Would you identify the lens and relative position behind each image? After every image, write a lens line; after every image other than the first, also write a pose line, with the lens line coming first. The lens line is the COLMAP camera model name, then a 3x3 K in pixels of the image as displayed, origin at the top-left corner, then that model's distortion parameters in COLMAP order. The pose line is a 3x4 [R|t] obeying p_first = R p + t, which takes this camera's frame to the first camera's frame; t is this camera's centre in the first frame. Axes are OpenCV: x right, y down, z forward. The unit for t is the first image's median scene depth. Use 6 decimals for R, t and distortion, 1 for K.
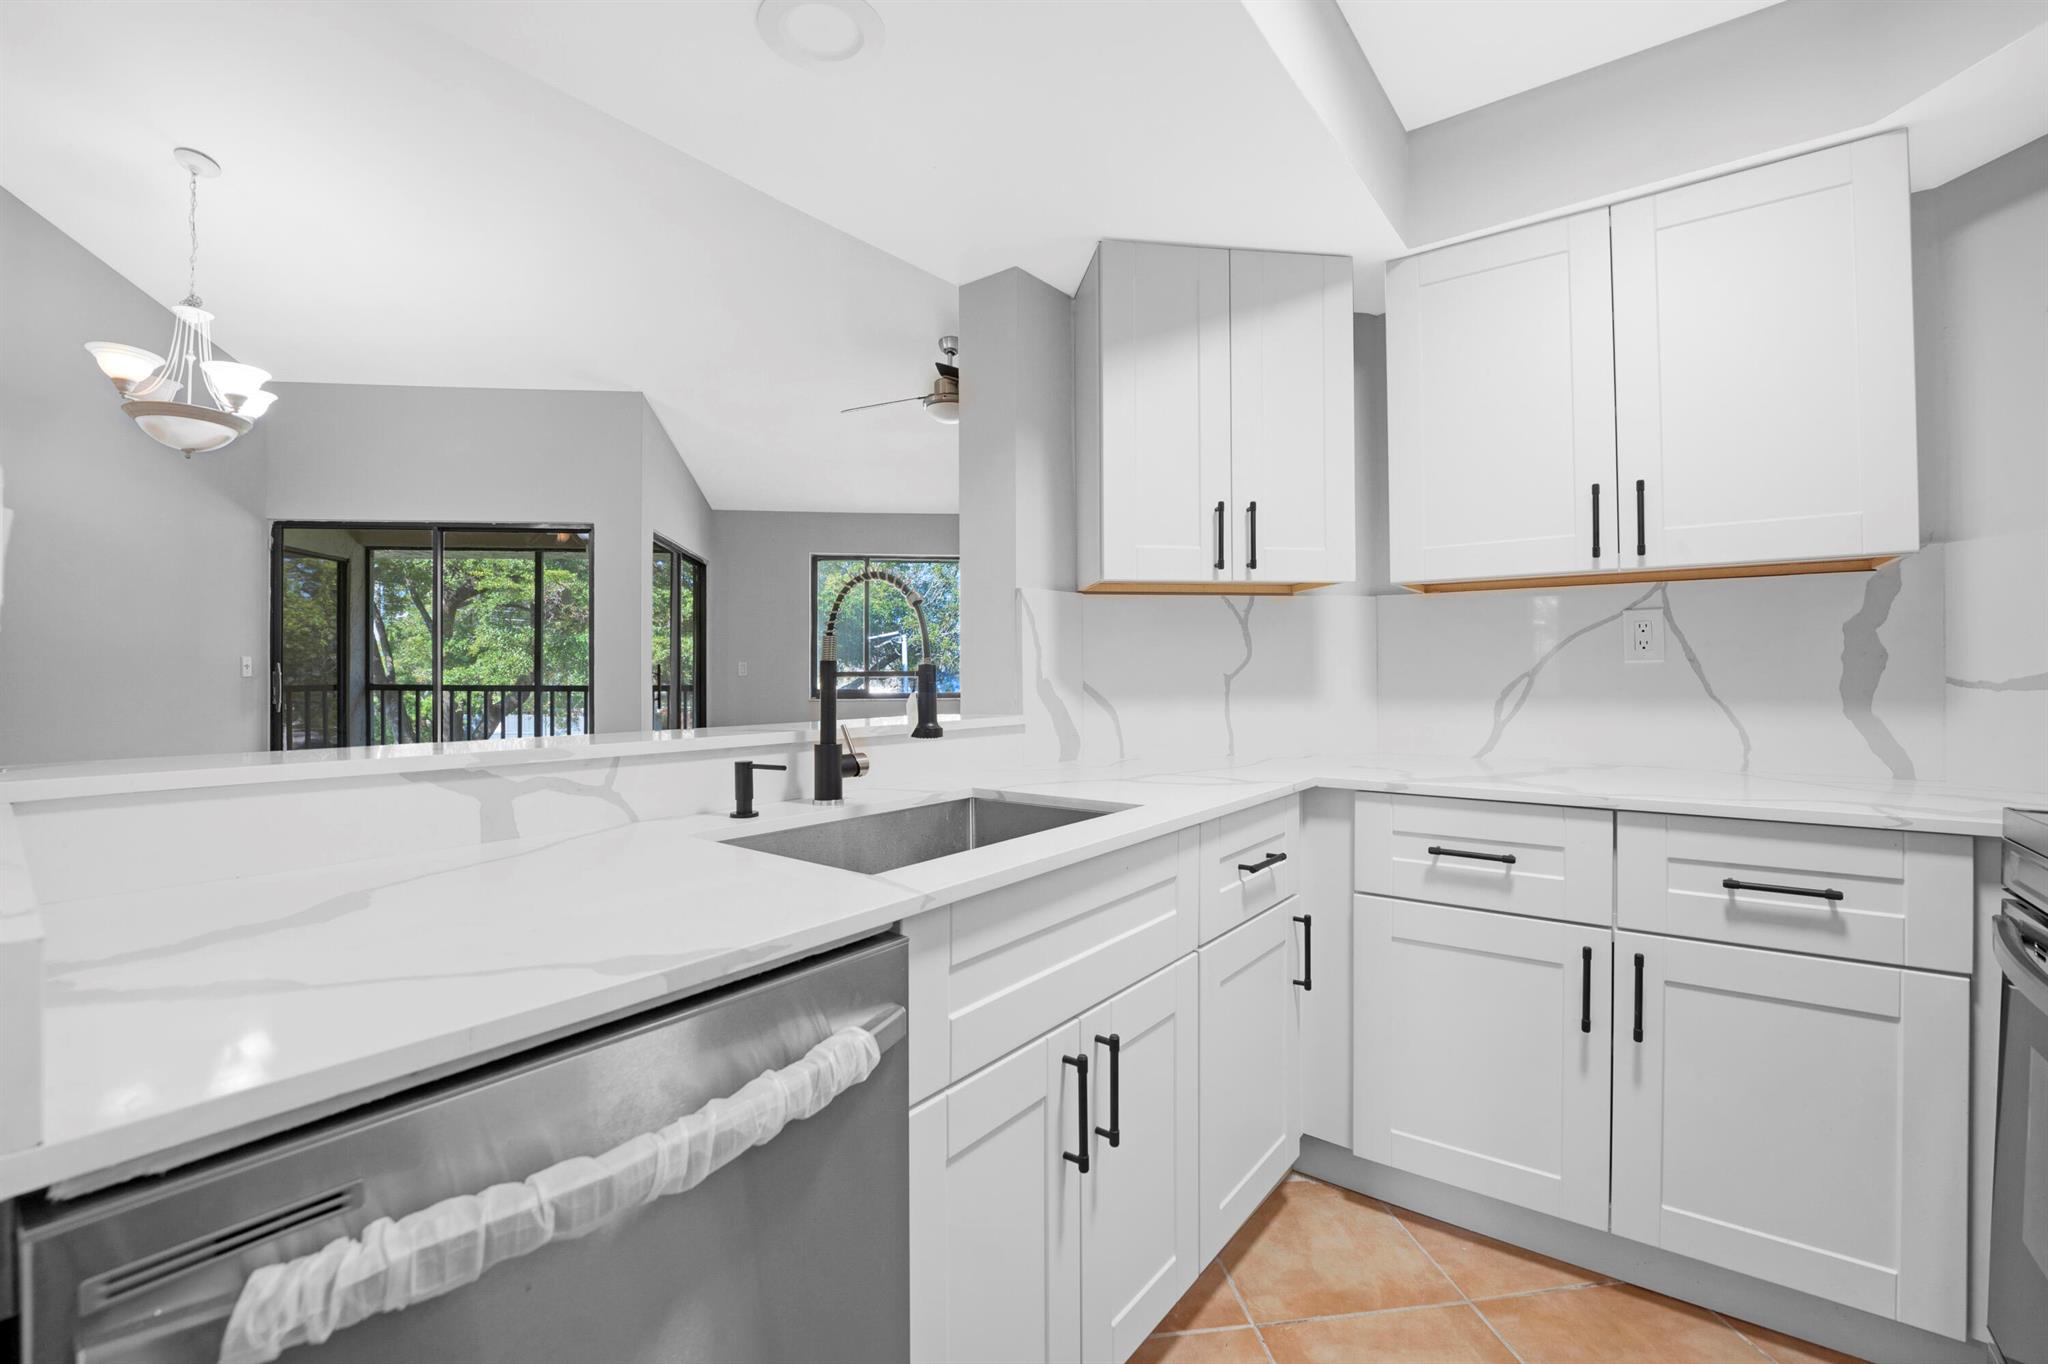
lens RADIAL K [[892.2, 0, 1039.8], [0, 892.2, 676.0], [0, 0, 1]] dist [-0.029439, 0.000539]
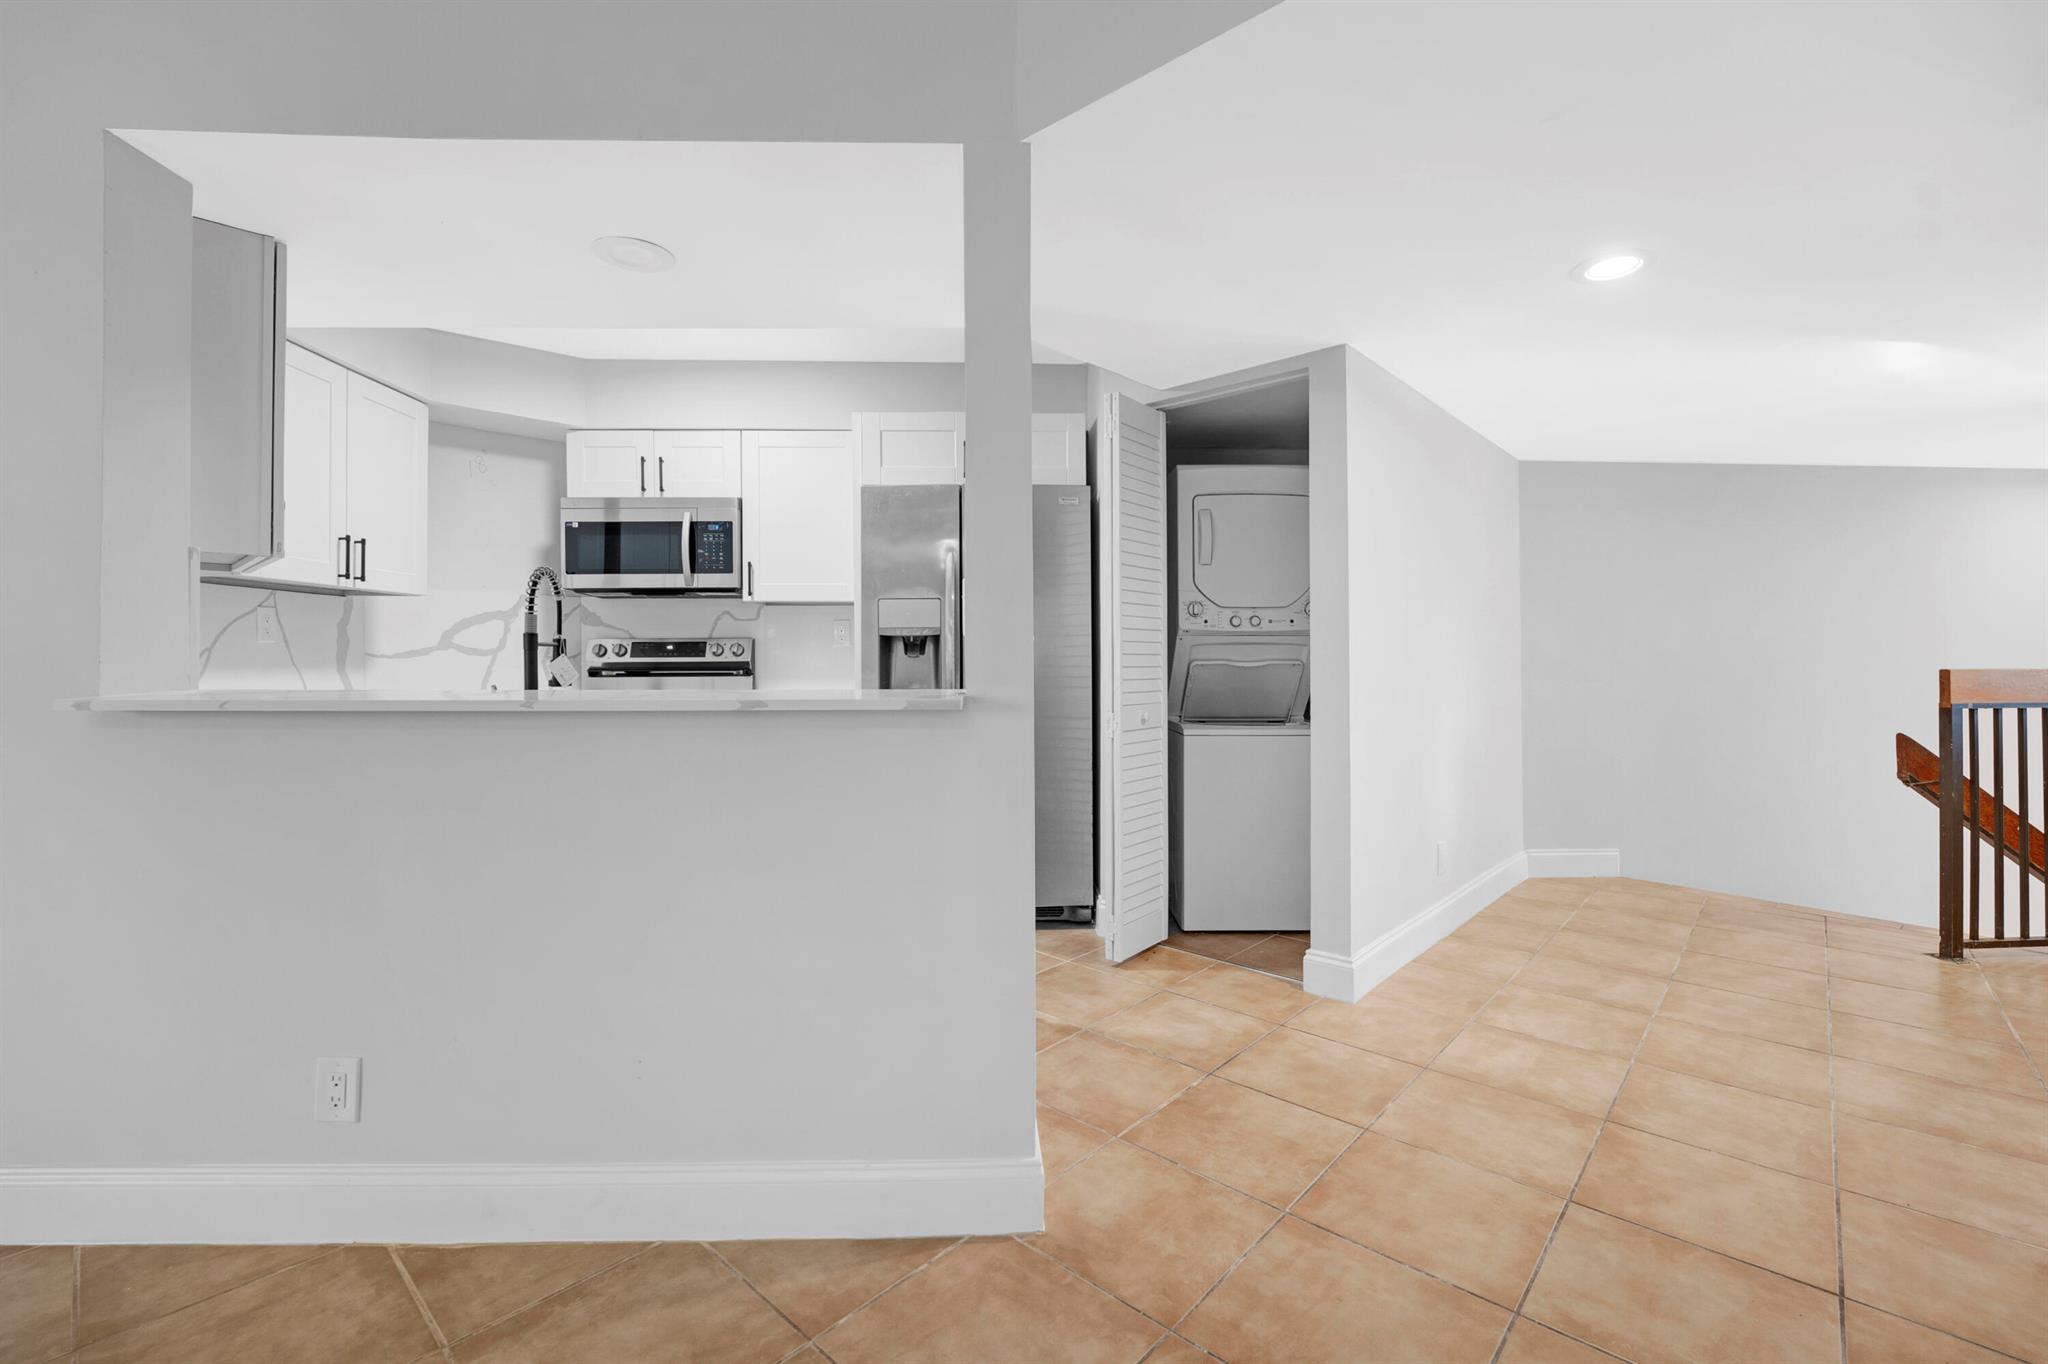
lens RADIAL K [[877.6, 0, 1054.2], [0, 877.6, 646.6], [0, 0, 1]] dist [-0.023492, -0.000126]
pose [[-0.662942, 0.006035, 0.748647, -1.651533], [0.000659, 0.999972, -0.007477, 0.004988], [-0.748671, -0.004463, -0.662927, 1.194474]]
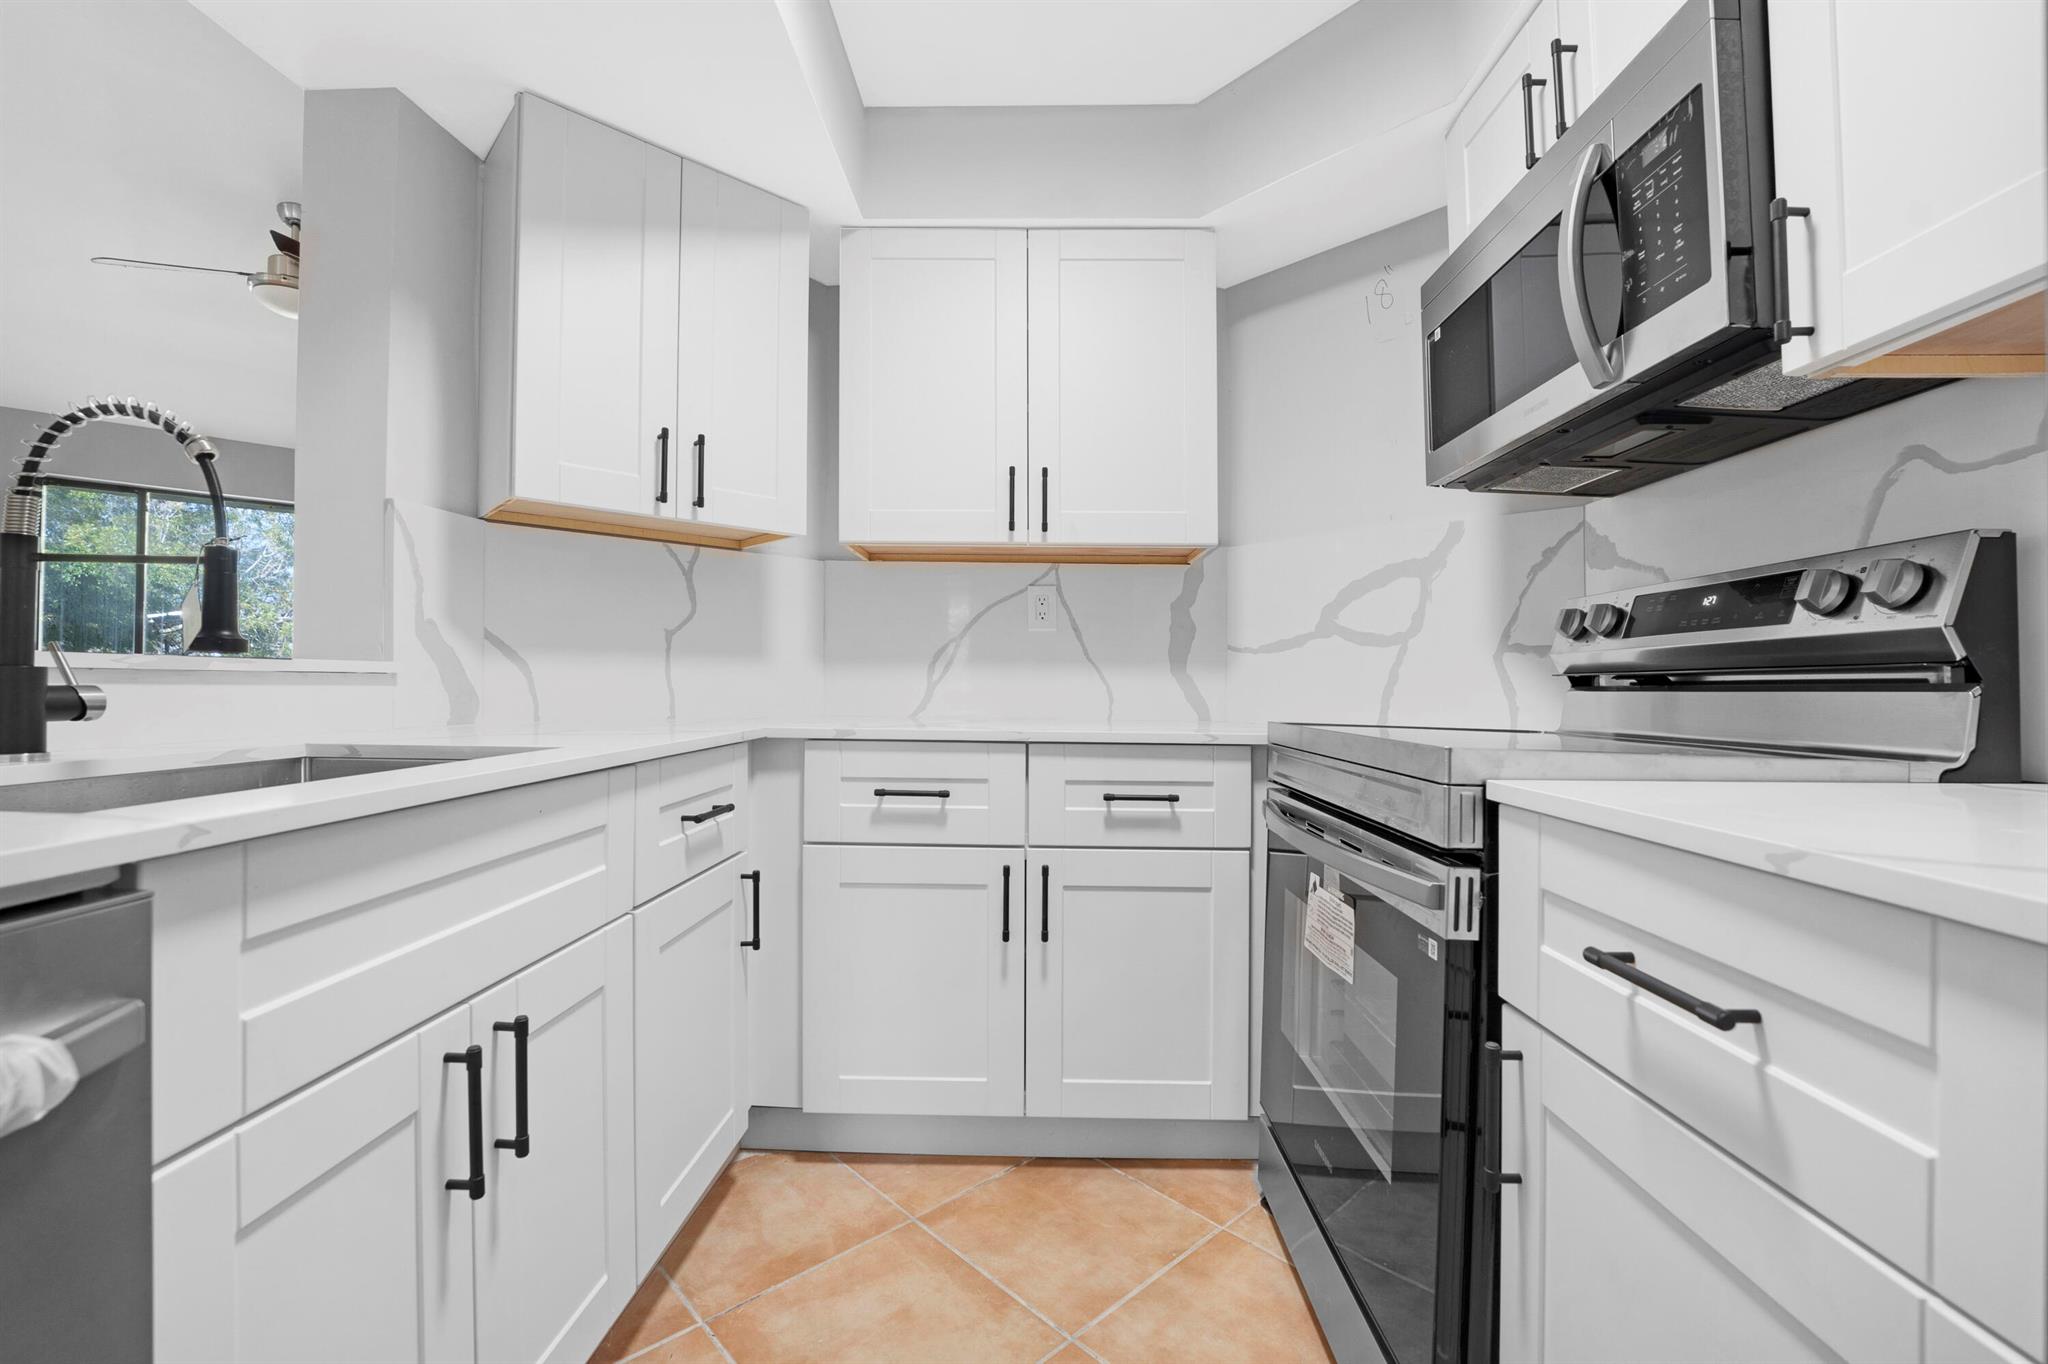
lens RADIAL K [[859.6, 0, 1055.3], [0, 859.6, 667.4], [0, 0, 1]] dist [-0.025560, 0.000893]
pose [[0.804221, 0.013667, 0.594173, 0.008313], [-0.002575, 0.999806, -0.019512, 0.069362], [-0.594324, 0.014162, 0.804101, 0.060741]]
